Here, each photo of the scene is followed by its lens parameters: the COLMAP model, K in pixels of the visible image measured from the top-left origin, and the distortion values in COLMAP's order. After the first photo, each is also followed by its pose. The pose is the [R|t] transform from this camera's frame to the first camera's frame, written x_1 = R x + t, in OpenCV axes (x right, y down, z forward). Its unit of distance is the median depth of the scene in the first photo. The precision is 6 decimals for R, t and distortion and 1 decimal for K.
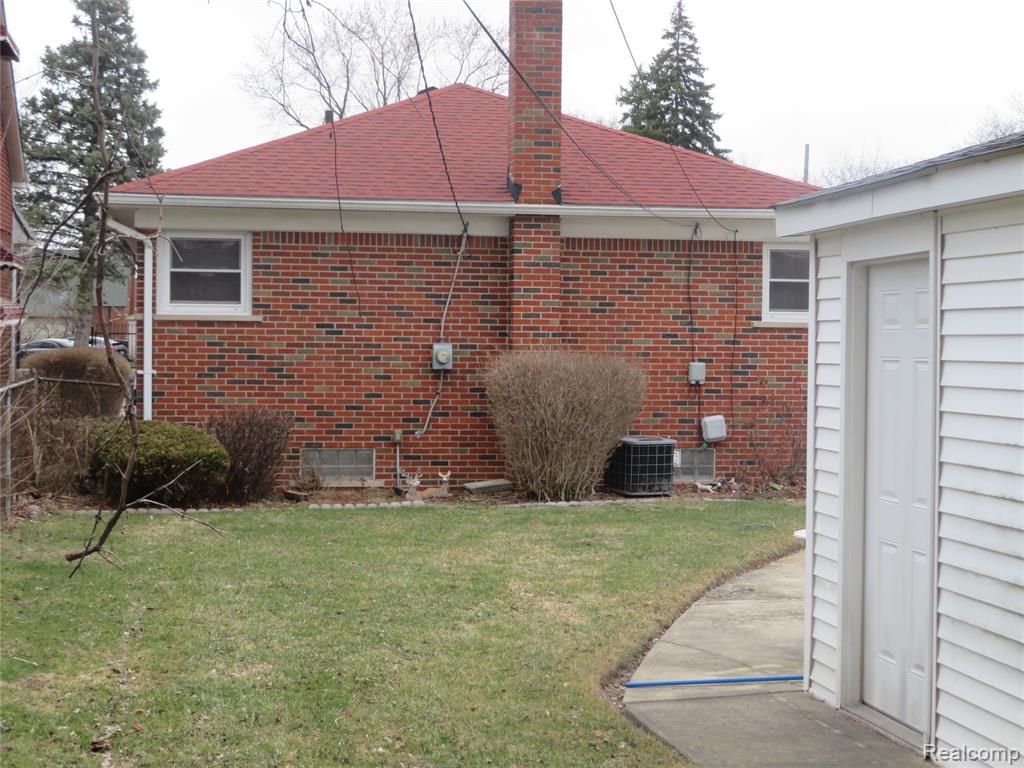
lens RADIAL K [[1586.7, 0, 511.9], [0, 1586.7, 383.4], [0, 0, 1]] dist [0.046955, 0.000000]
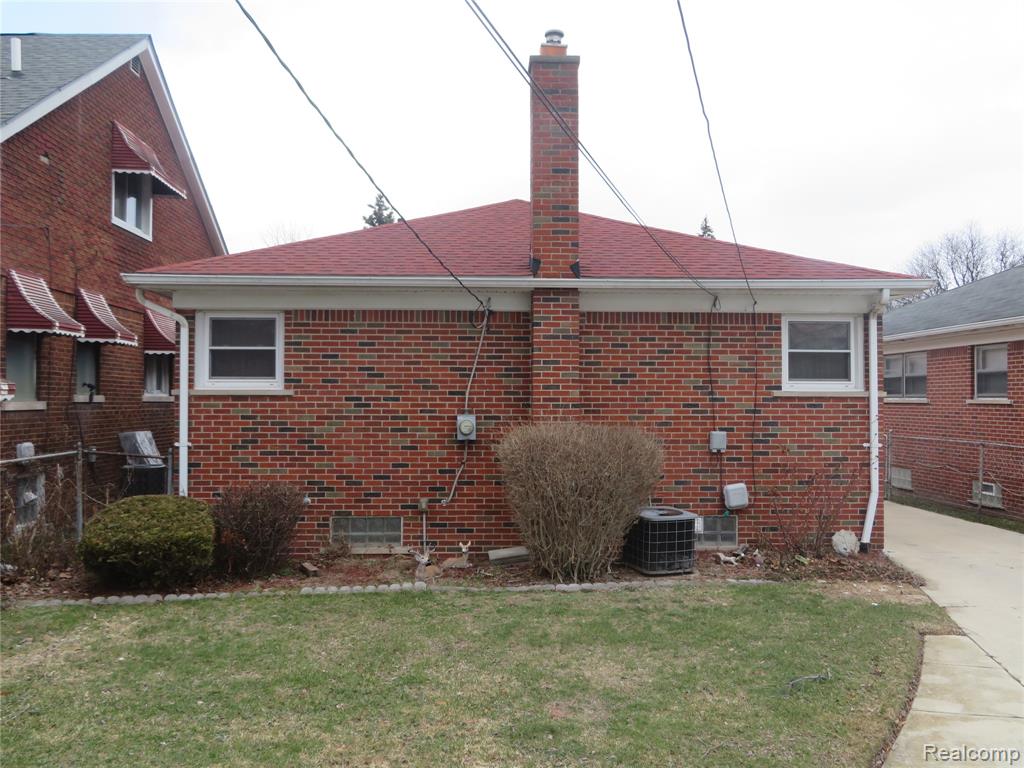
lens RADIAL K [[831.6, 0, 512.6], [0, 831.6, 387.2], [0, 0, 1]] dist [-0.022899, 0.000297]
pose [[0.991904, -0.010236, -0.126577, 0.055307], [0.004434, 0.998930, -0.046037, -0.018258], [0.126913, 0.045103, 0.990888, 0.468874]]
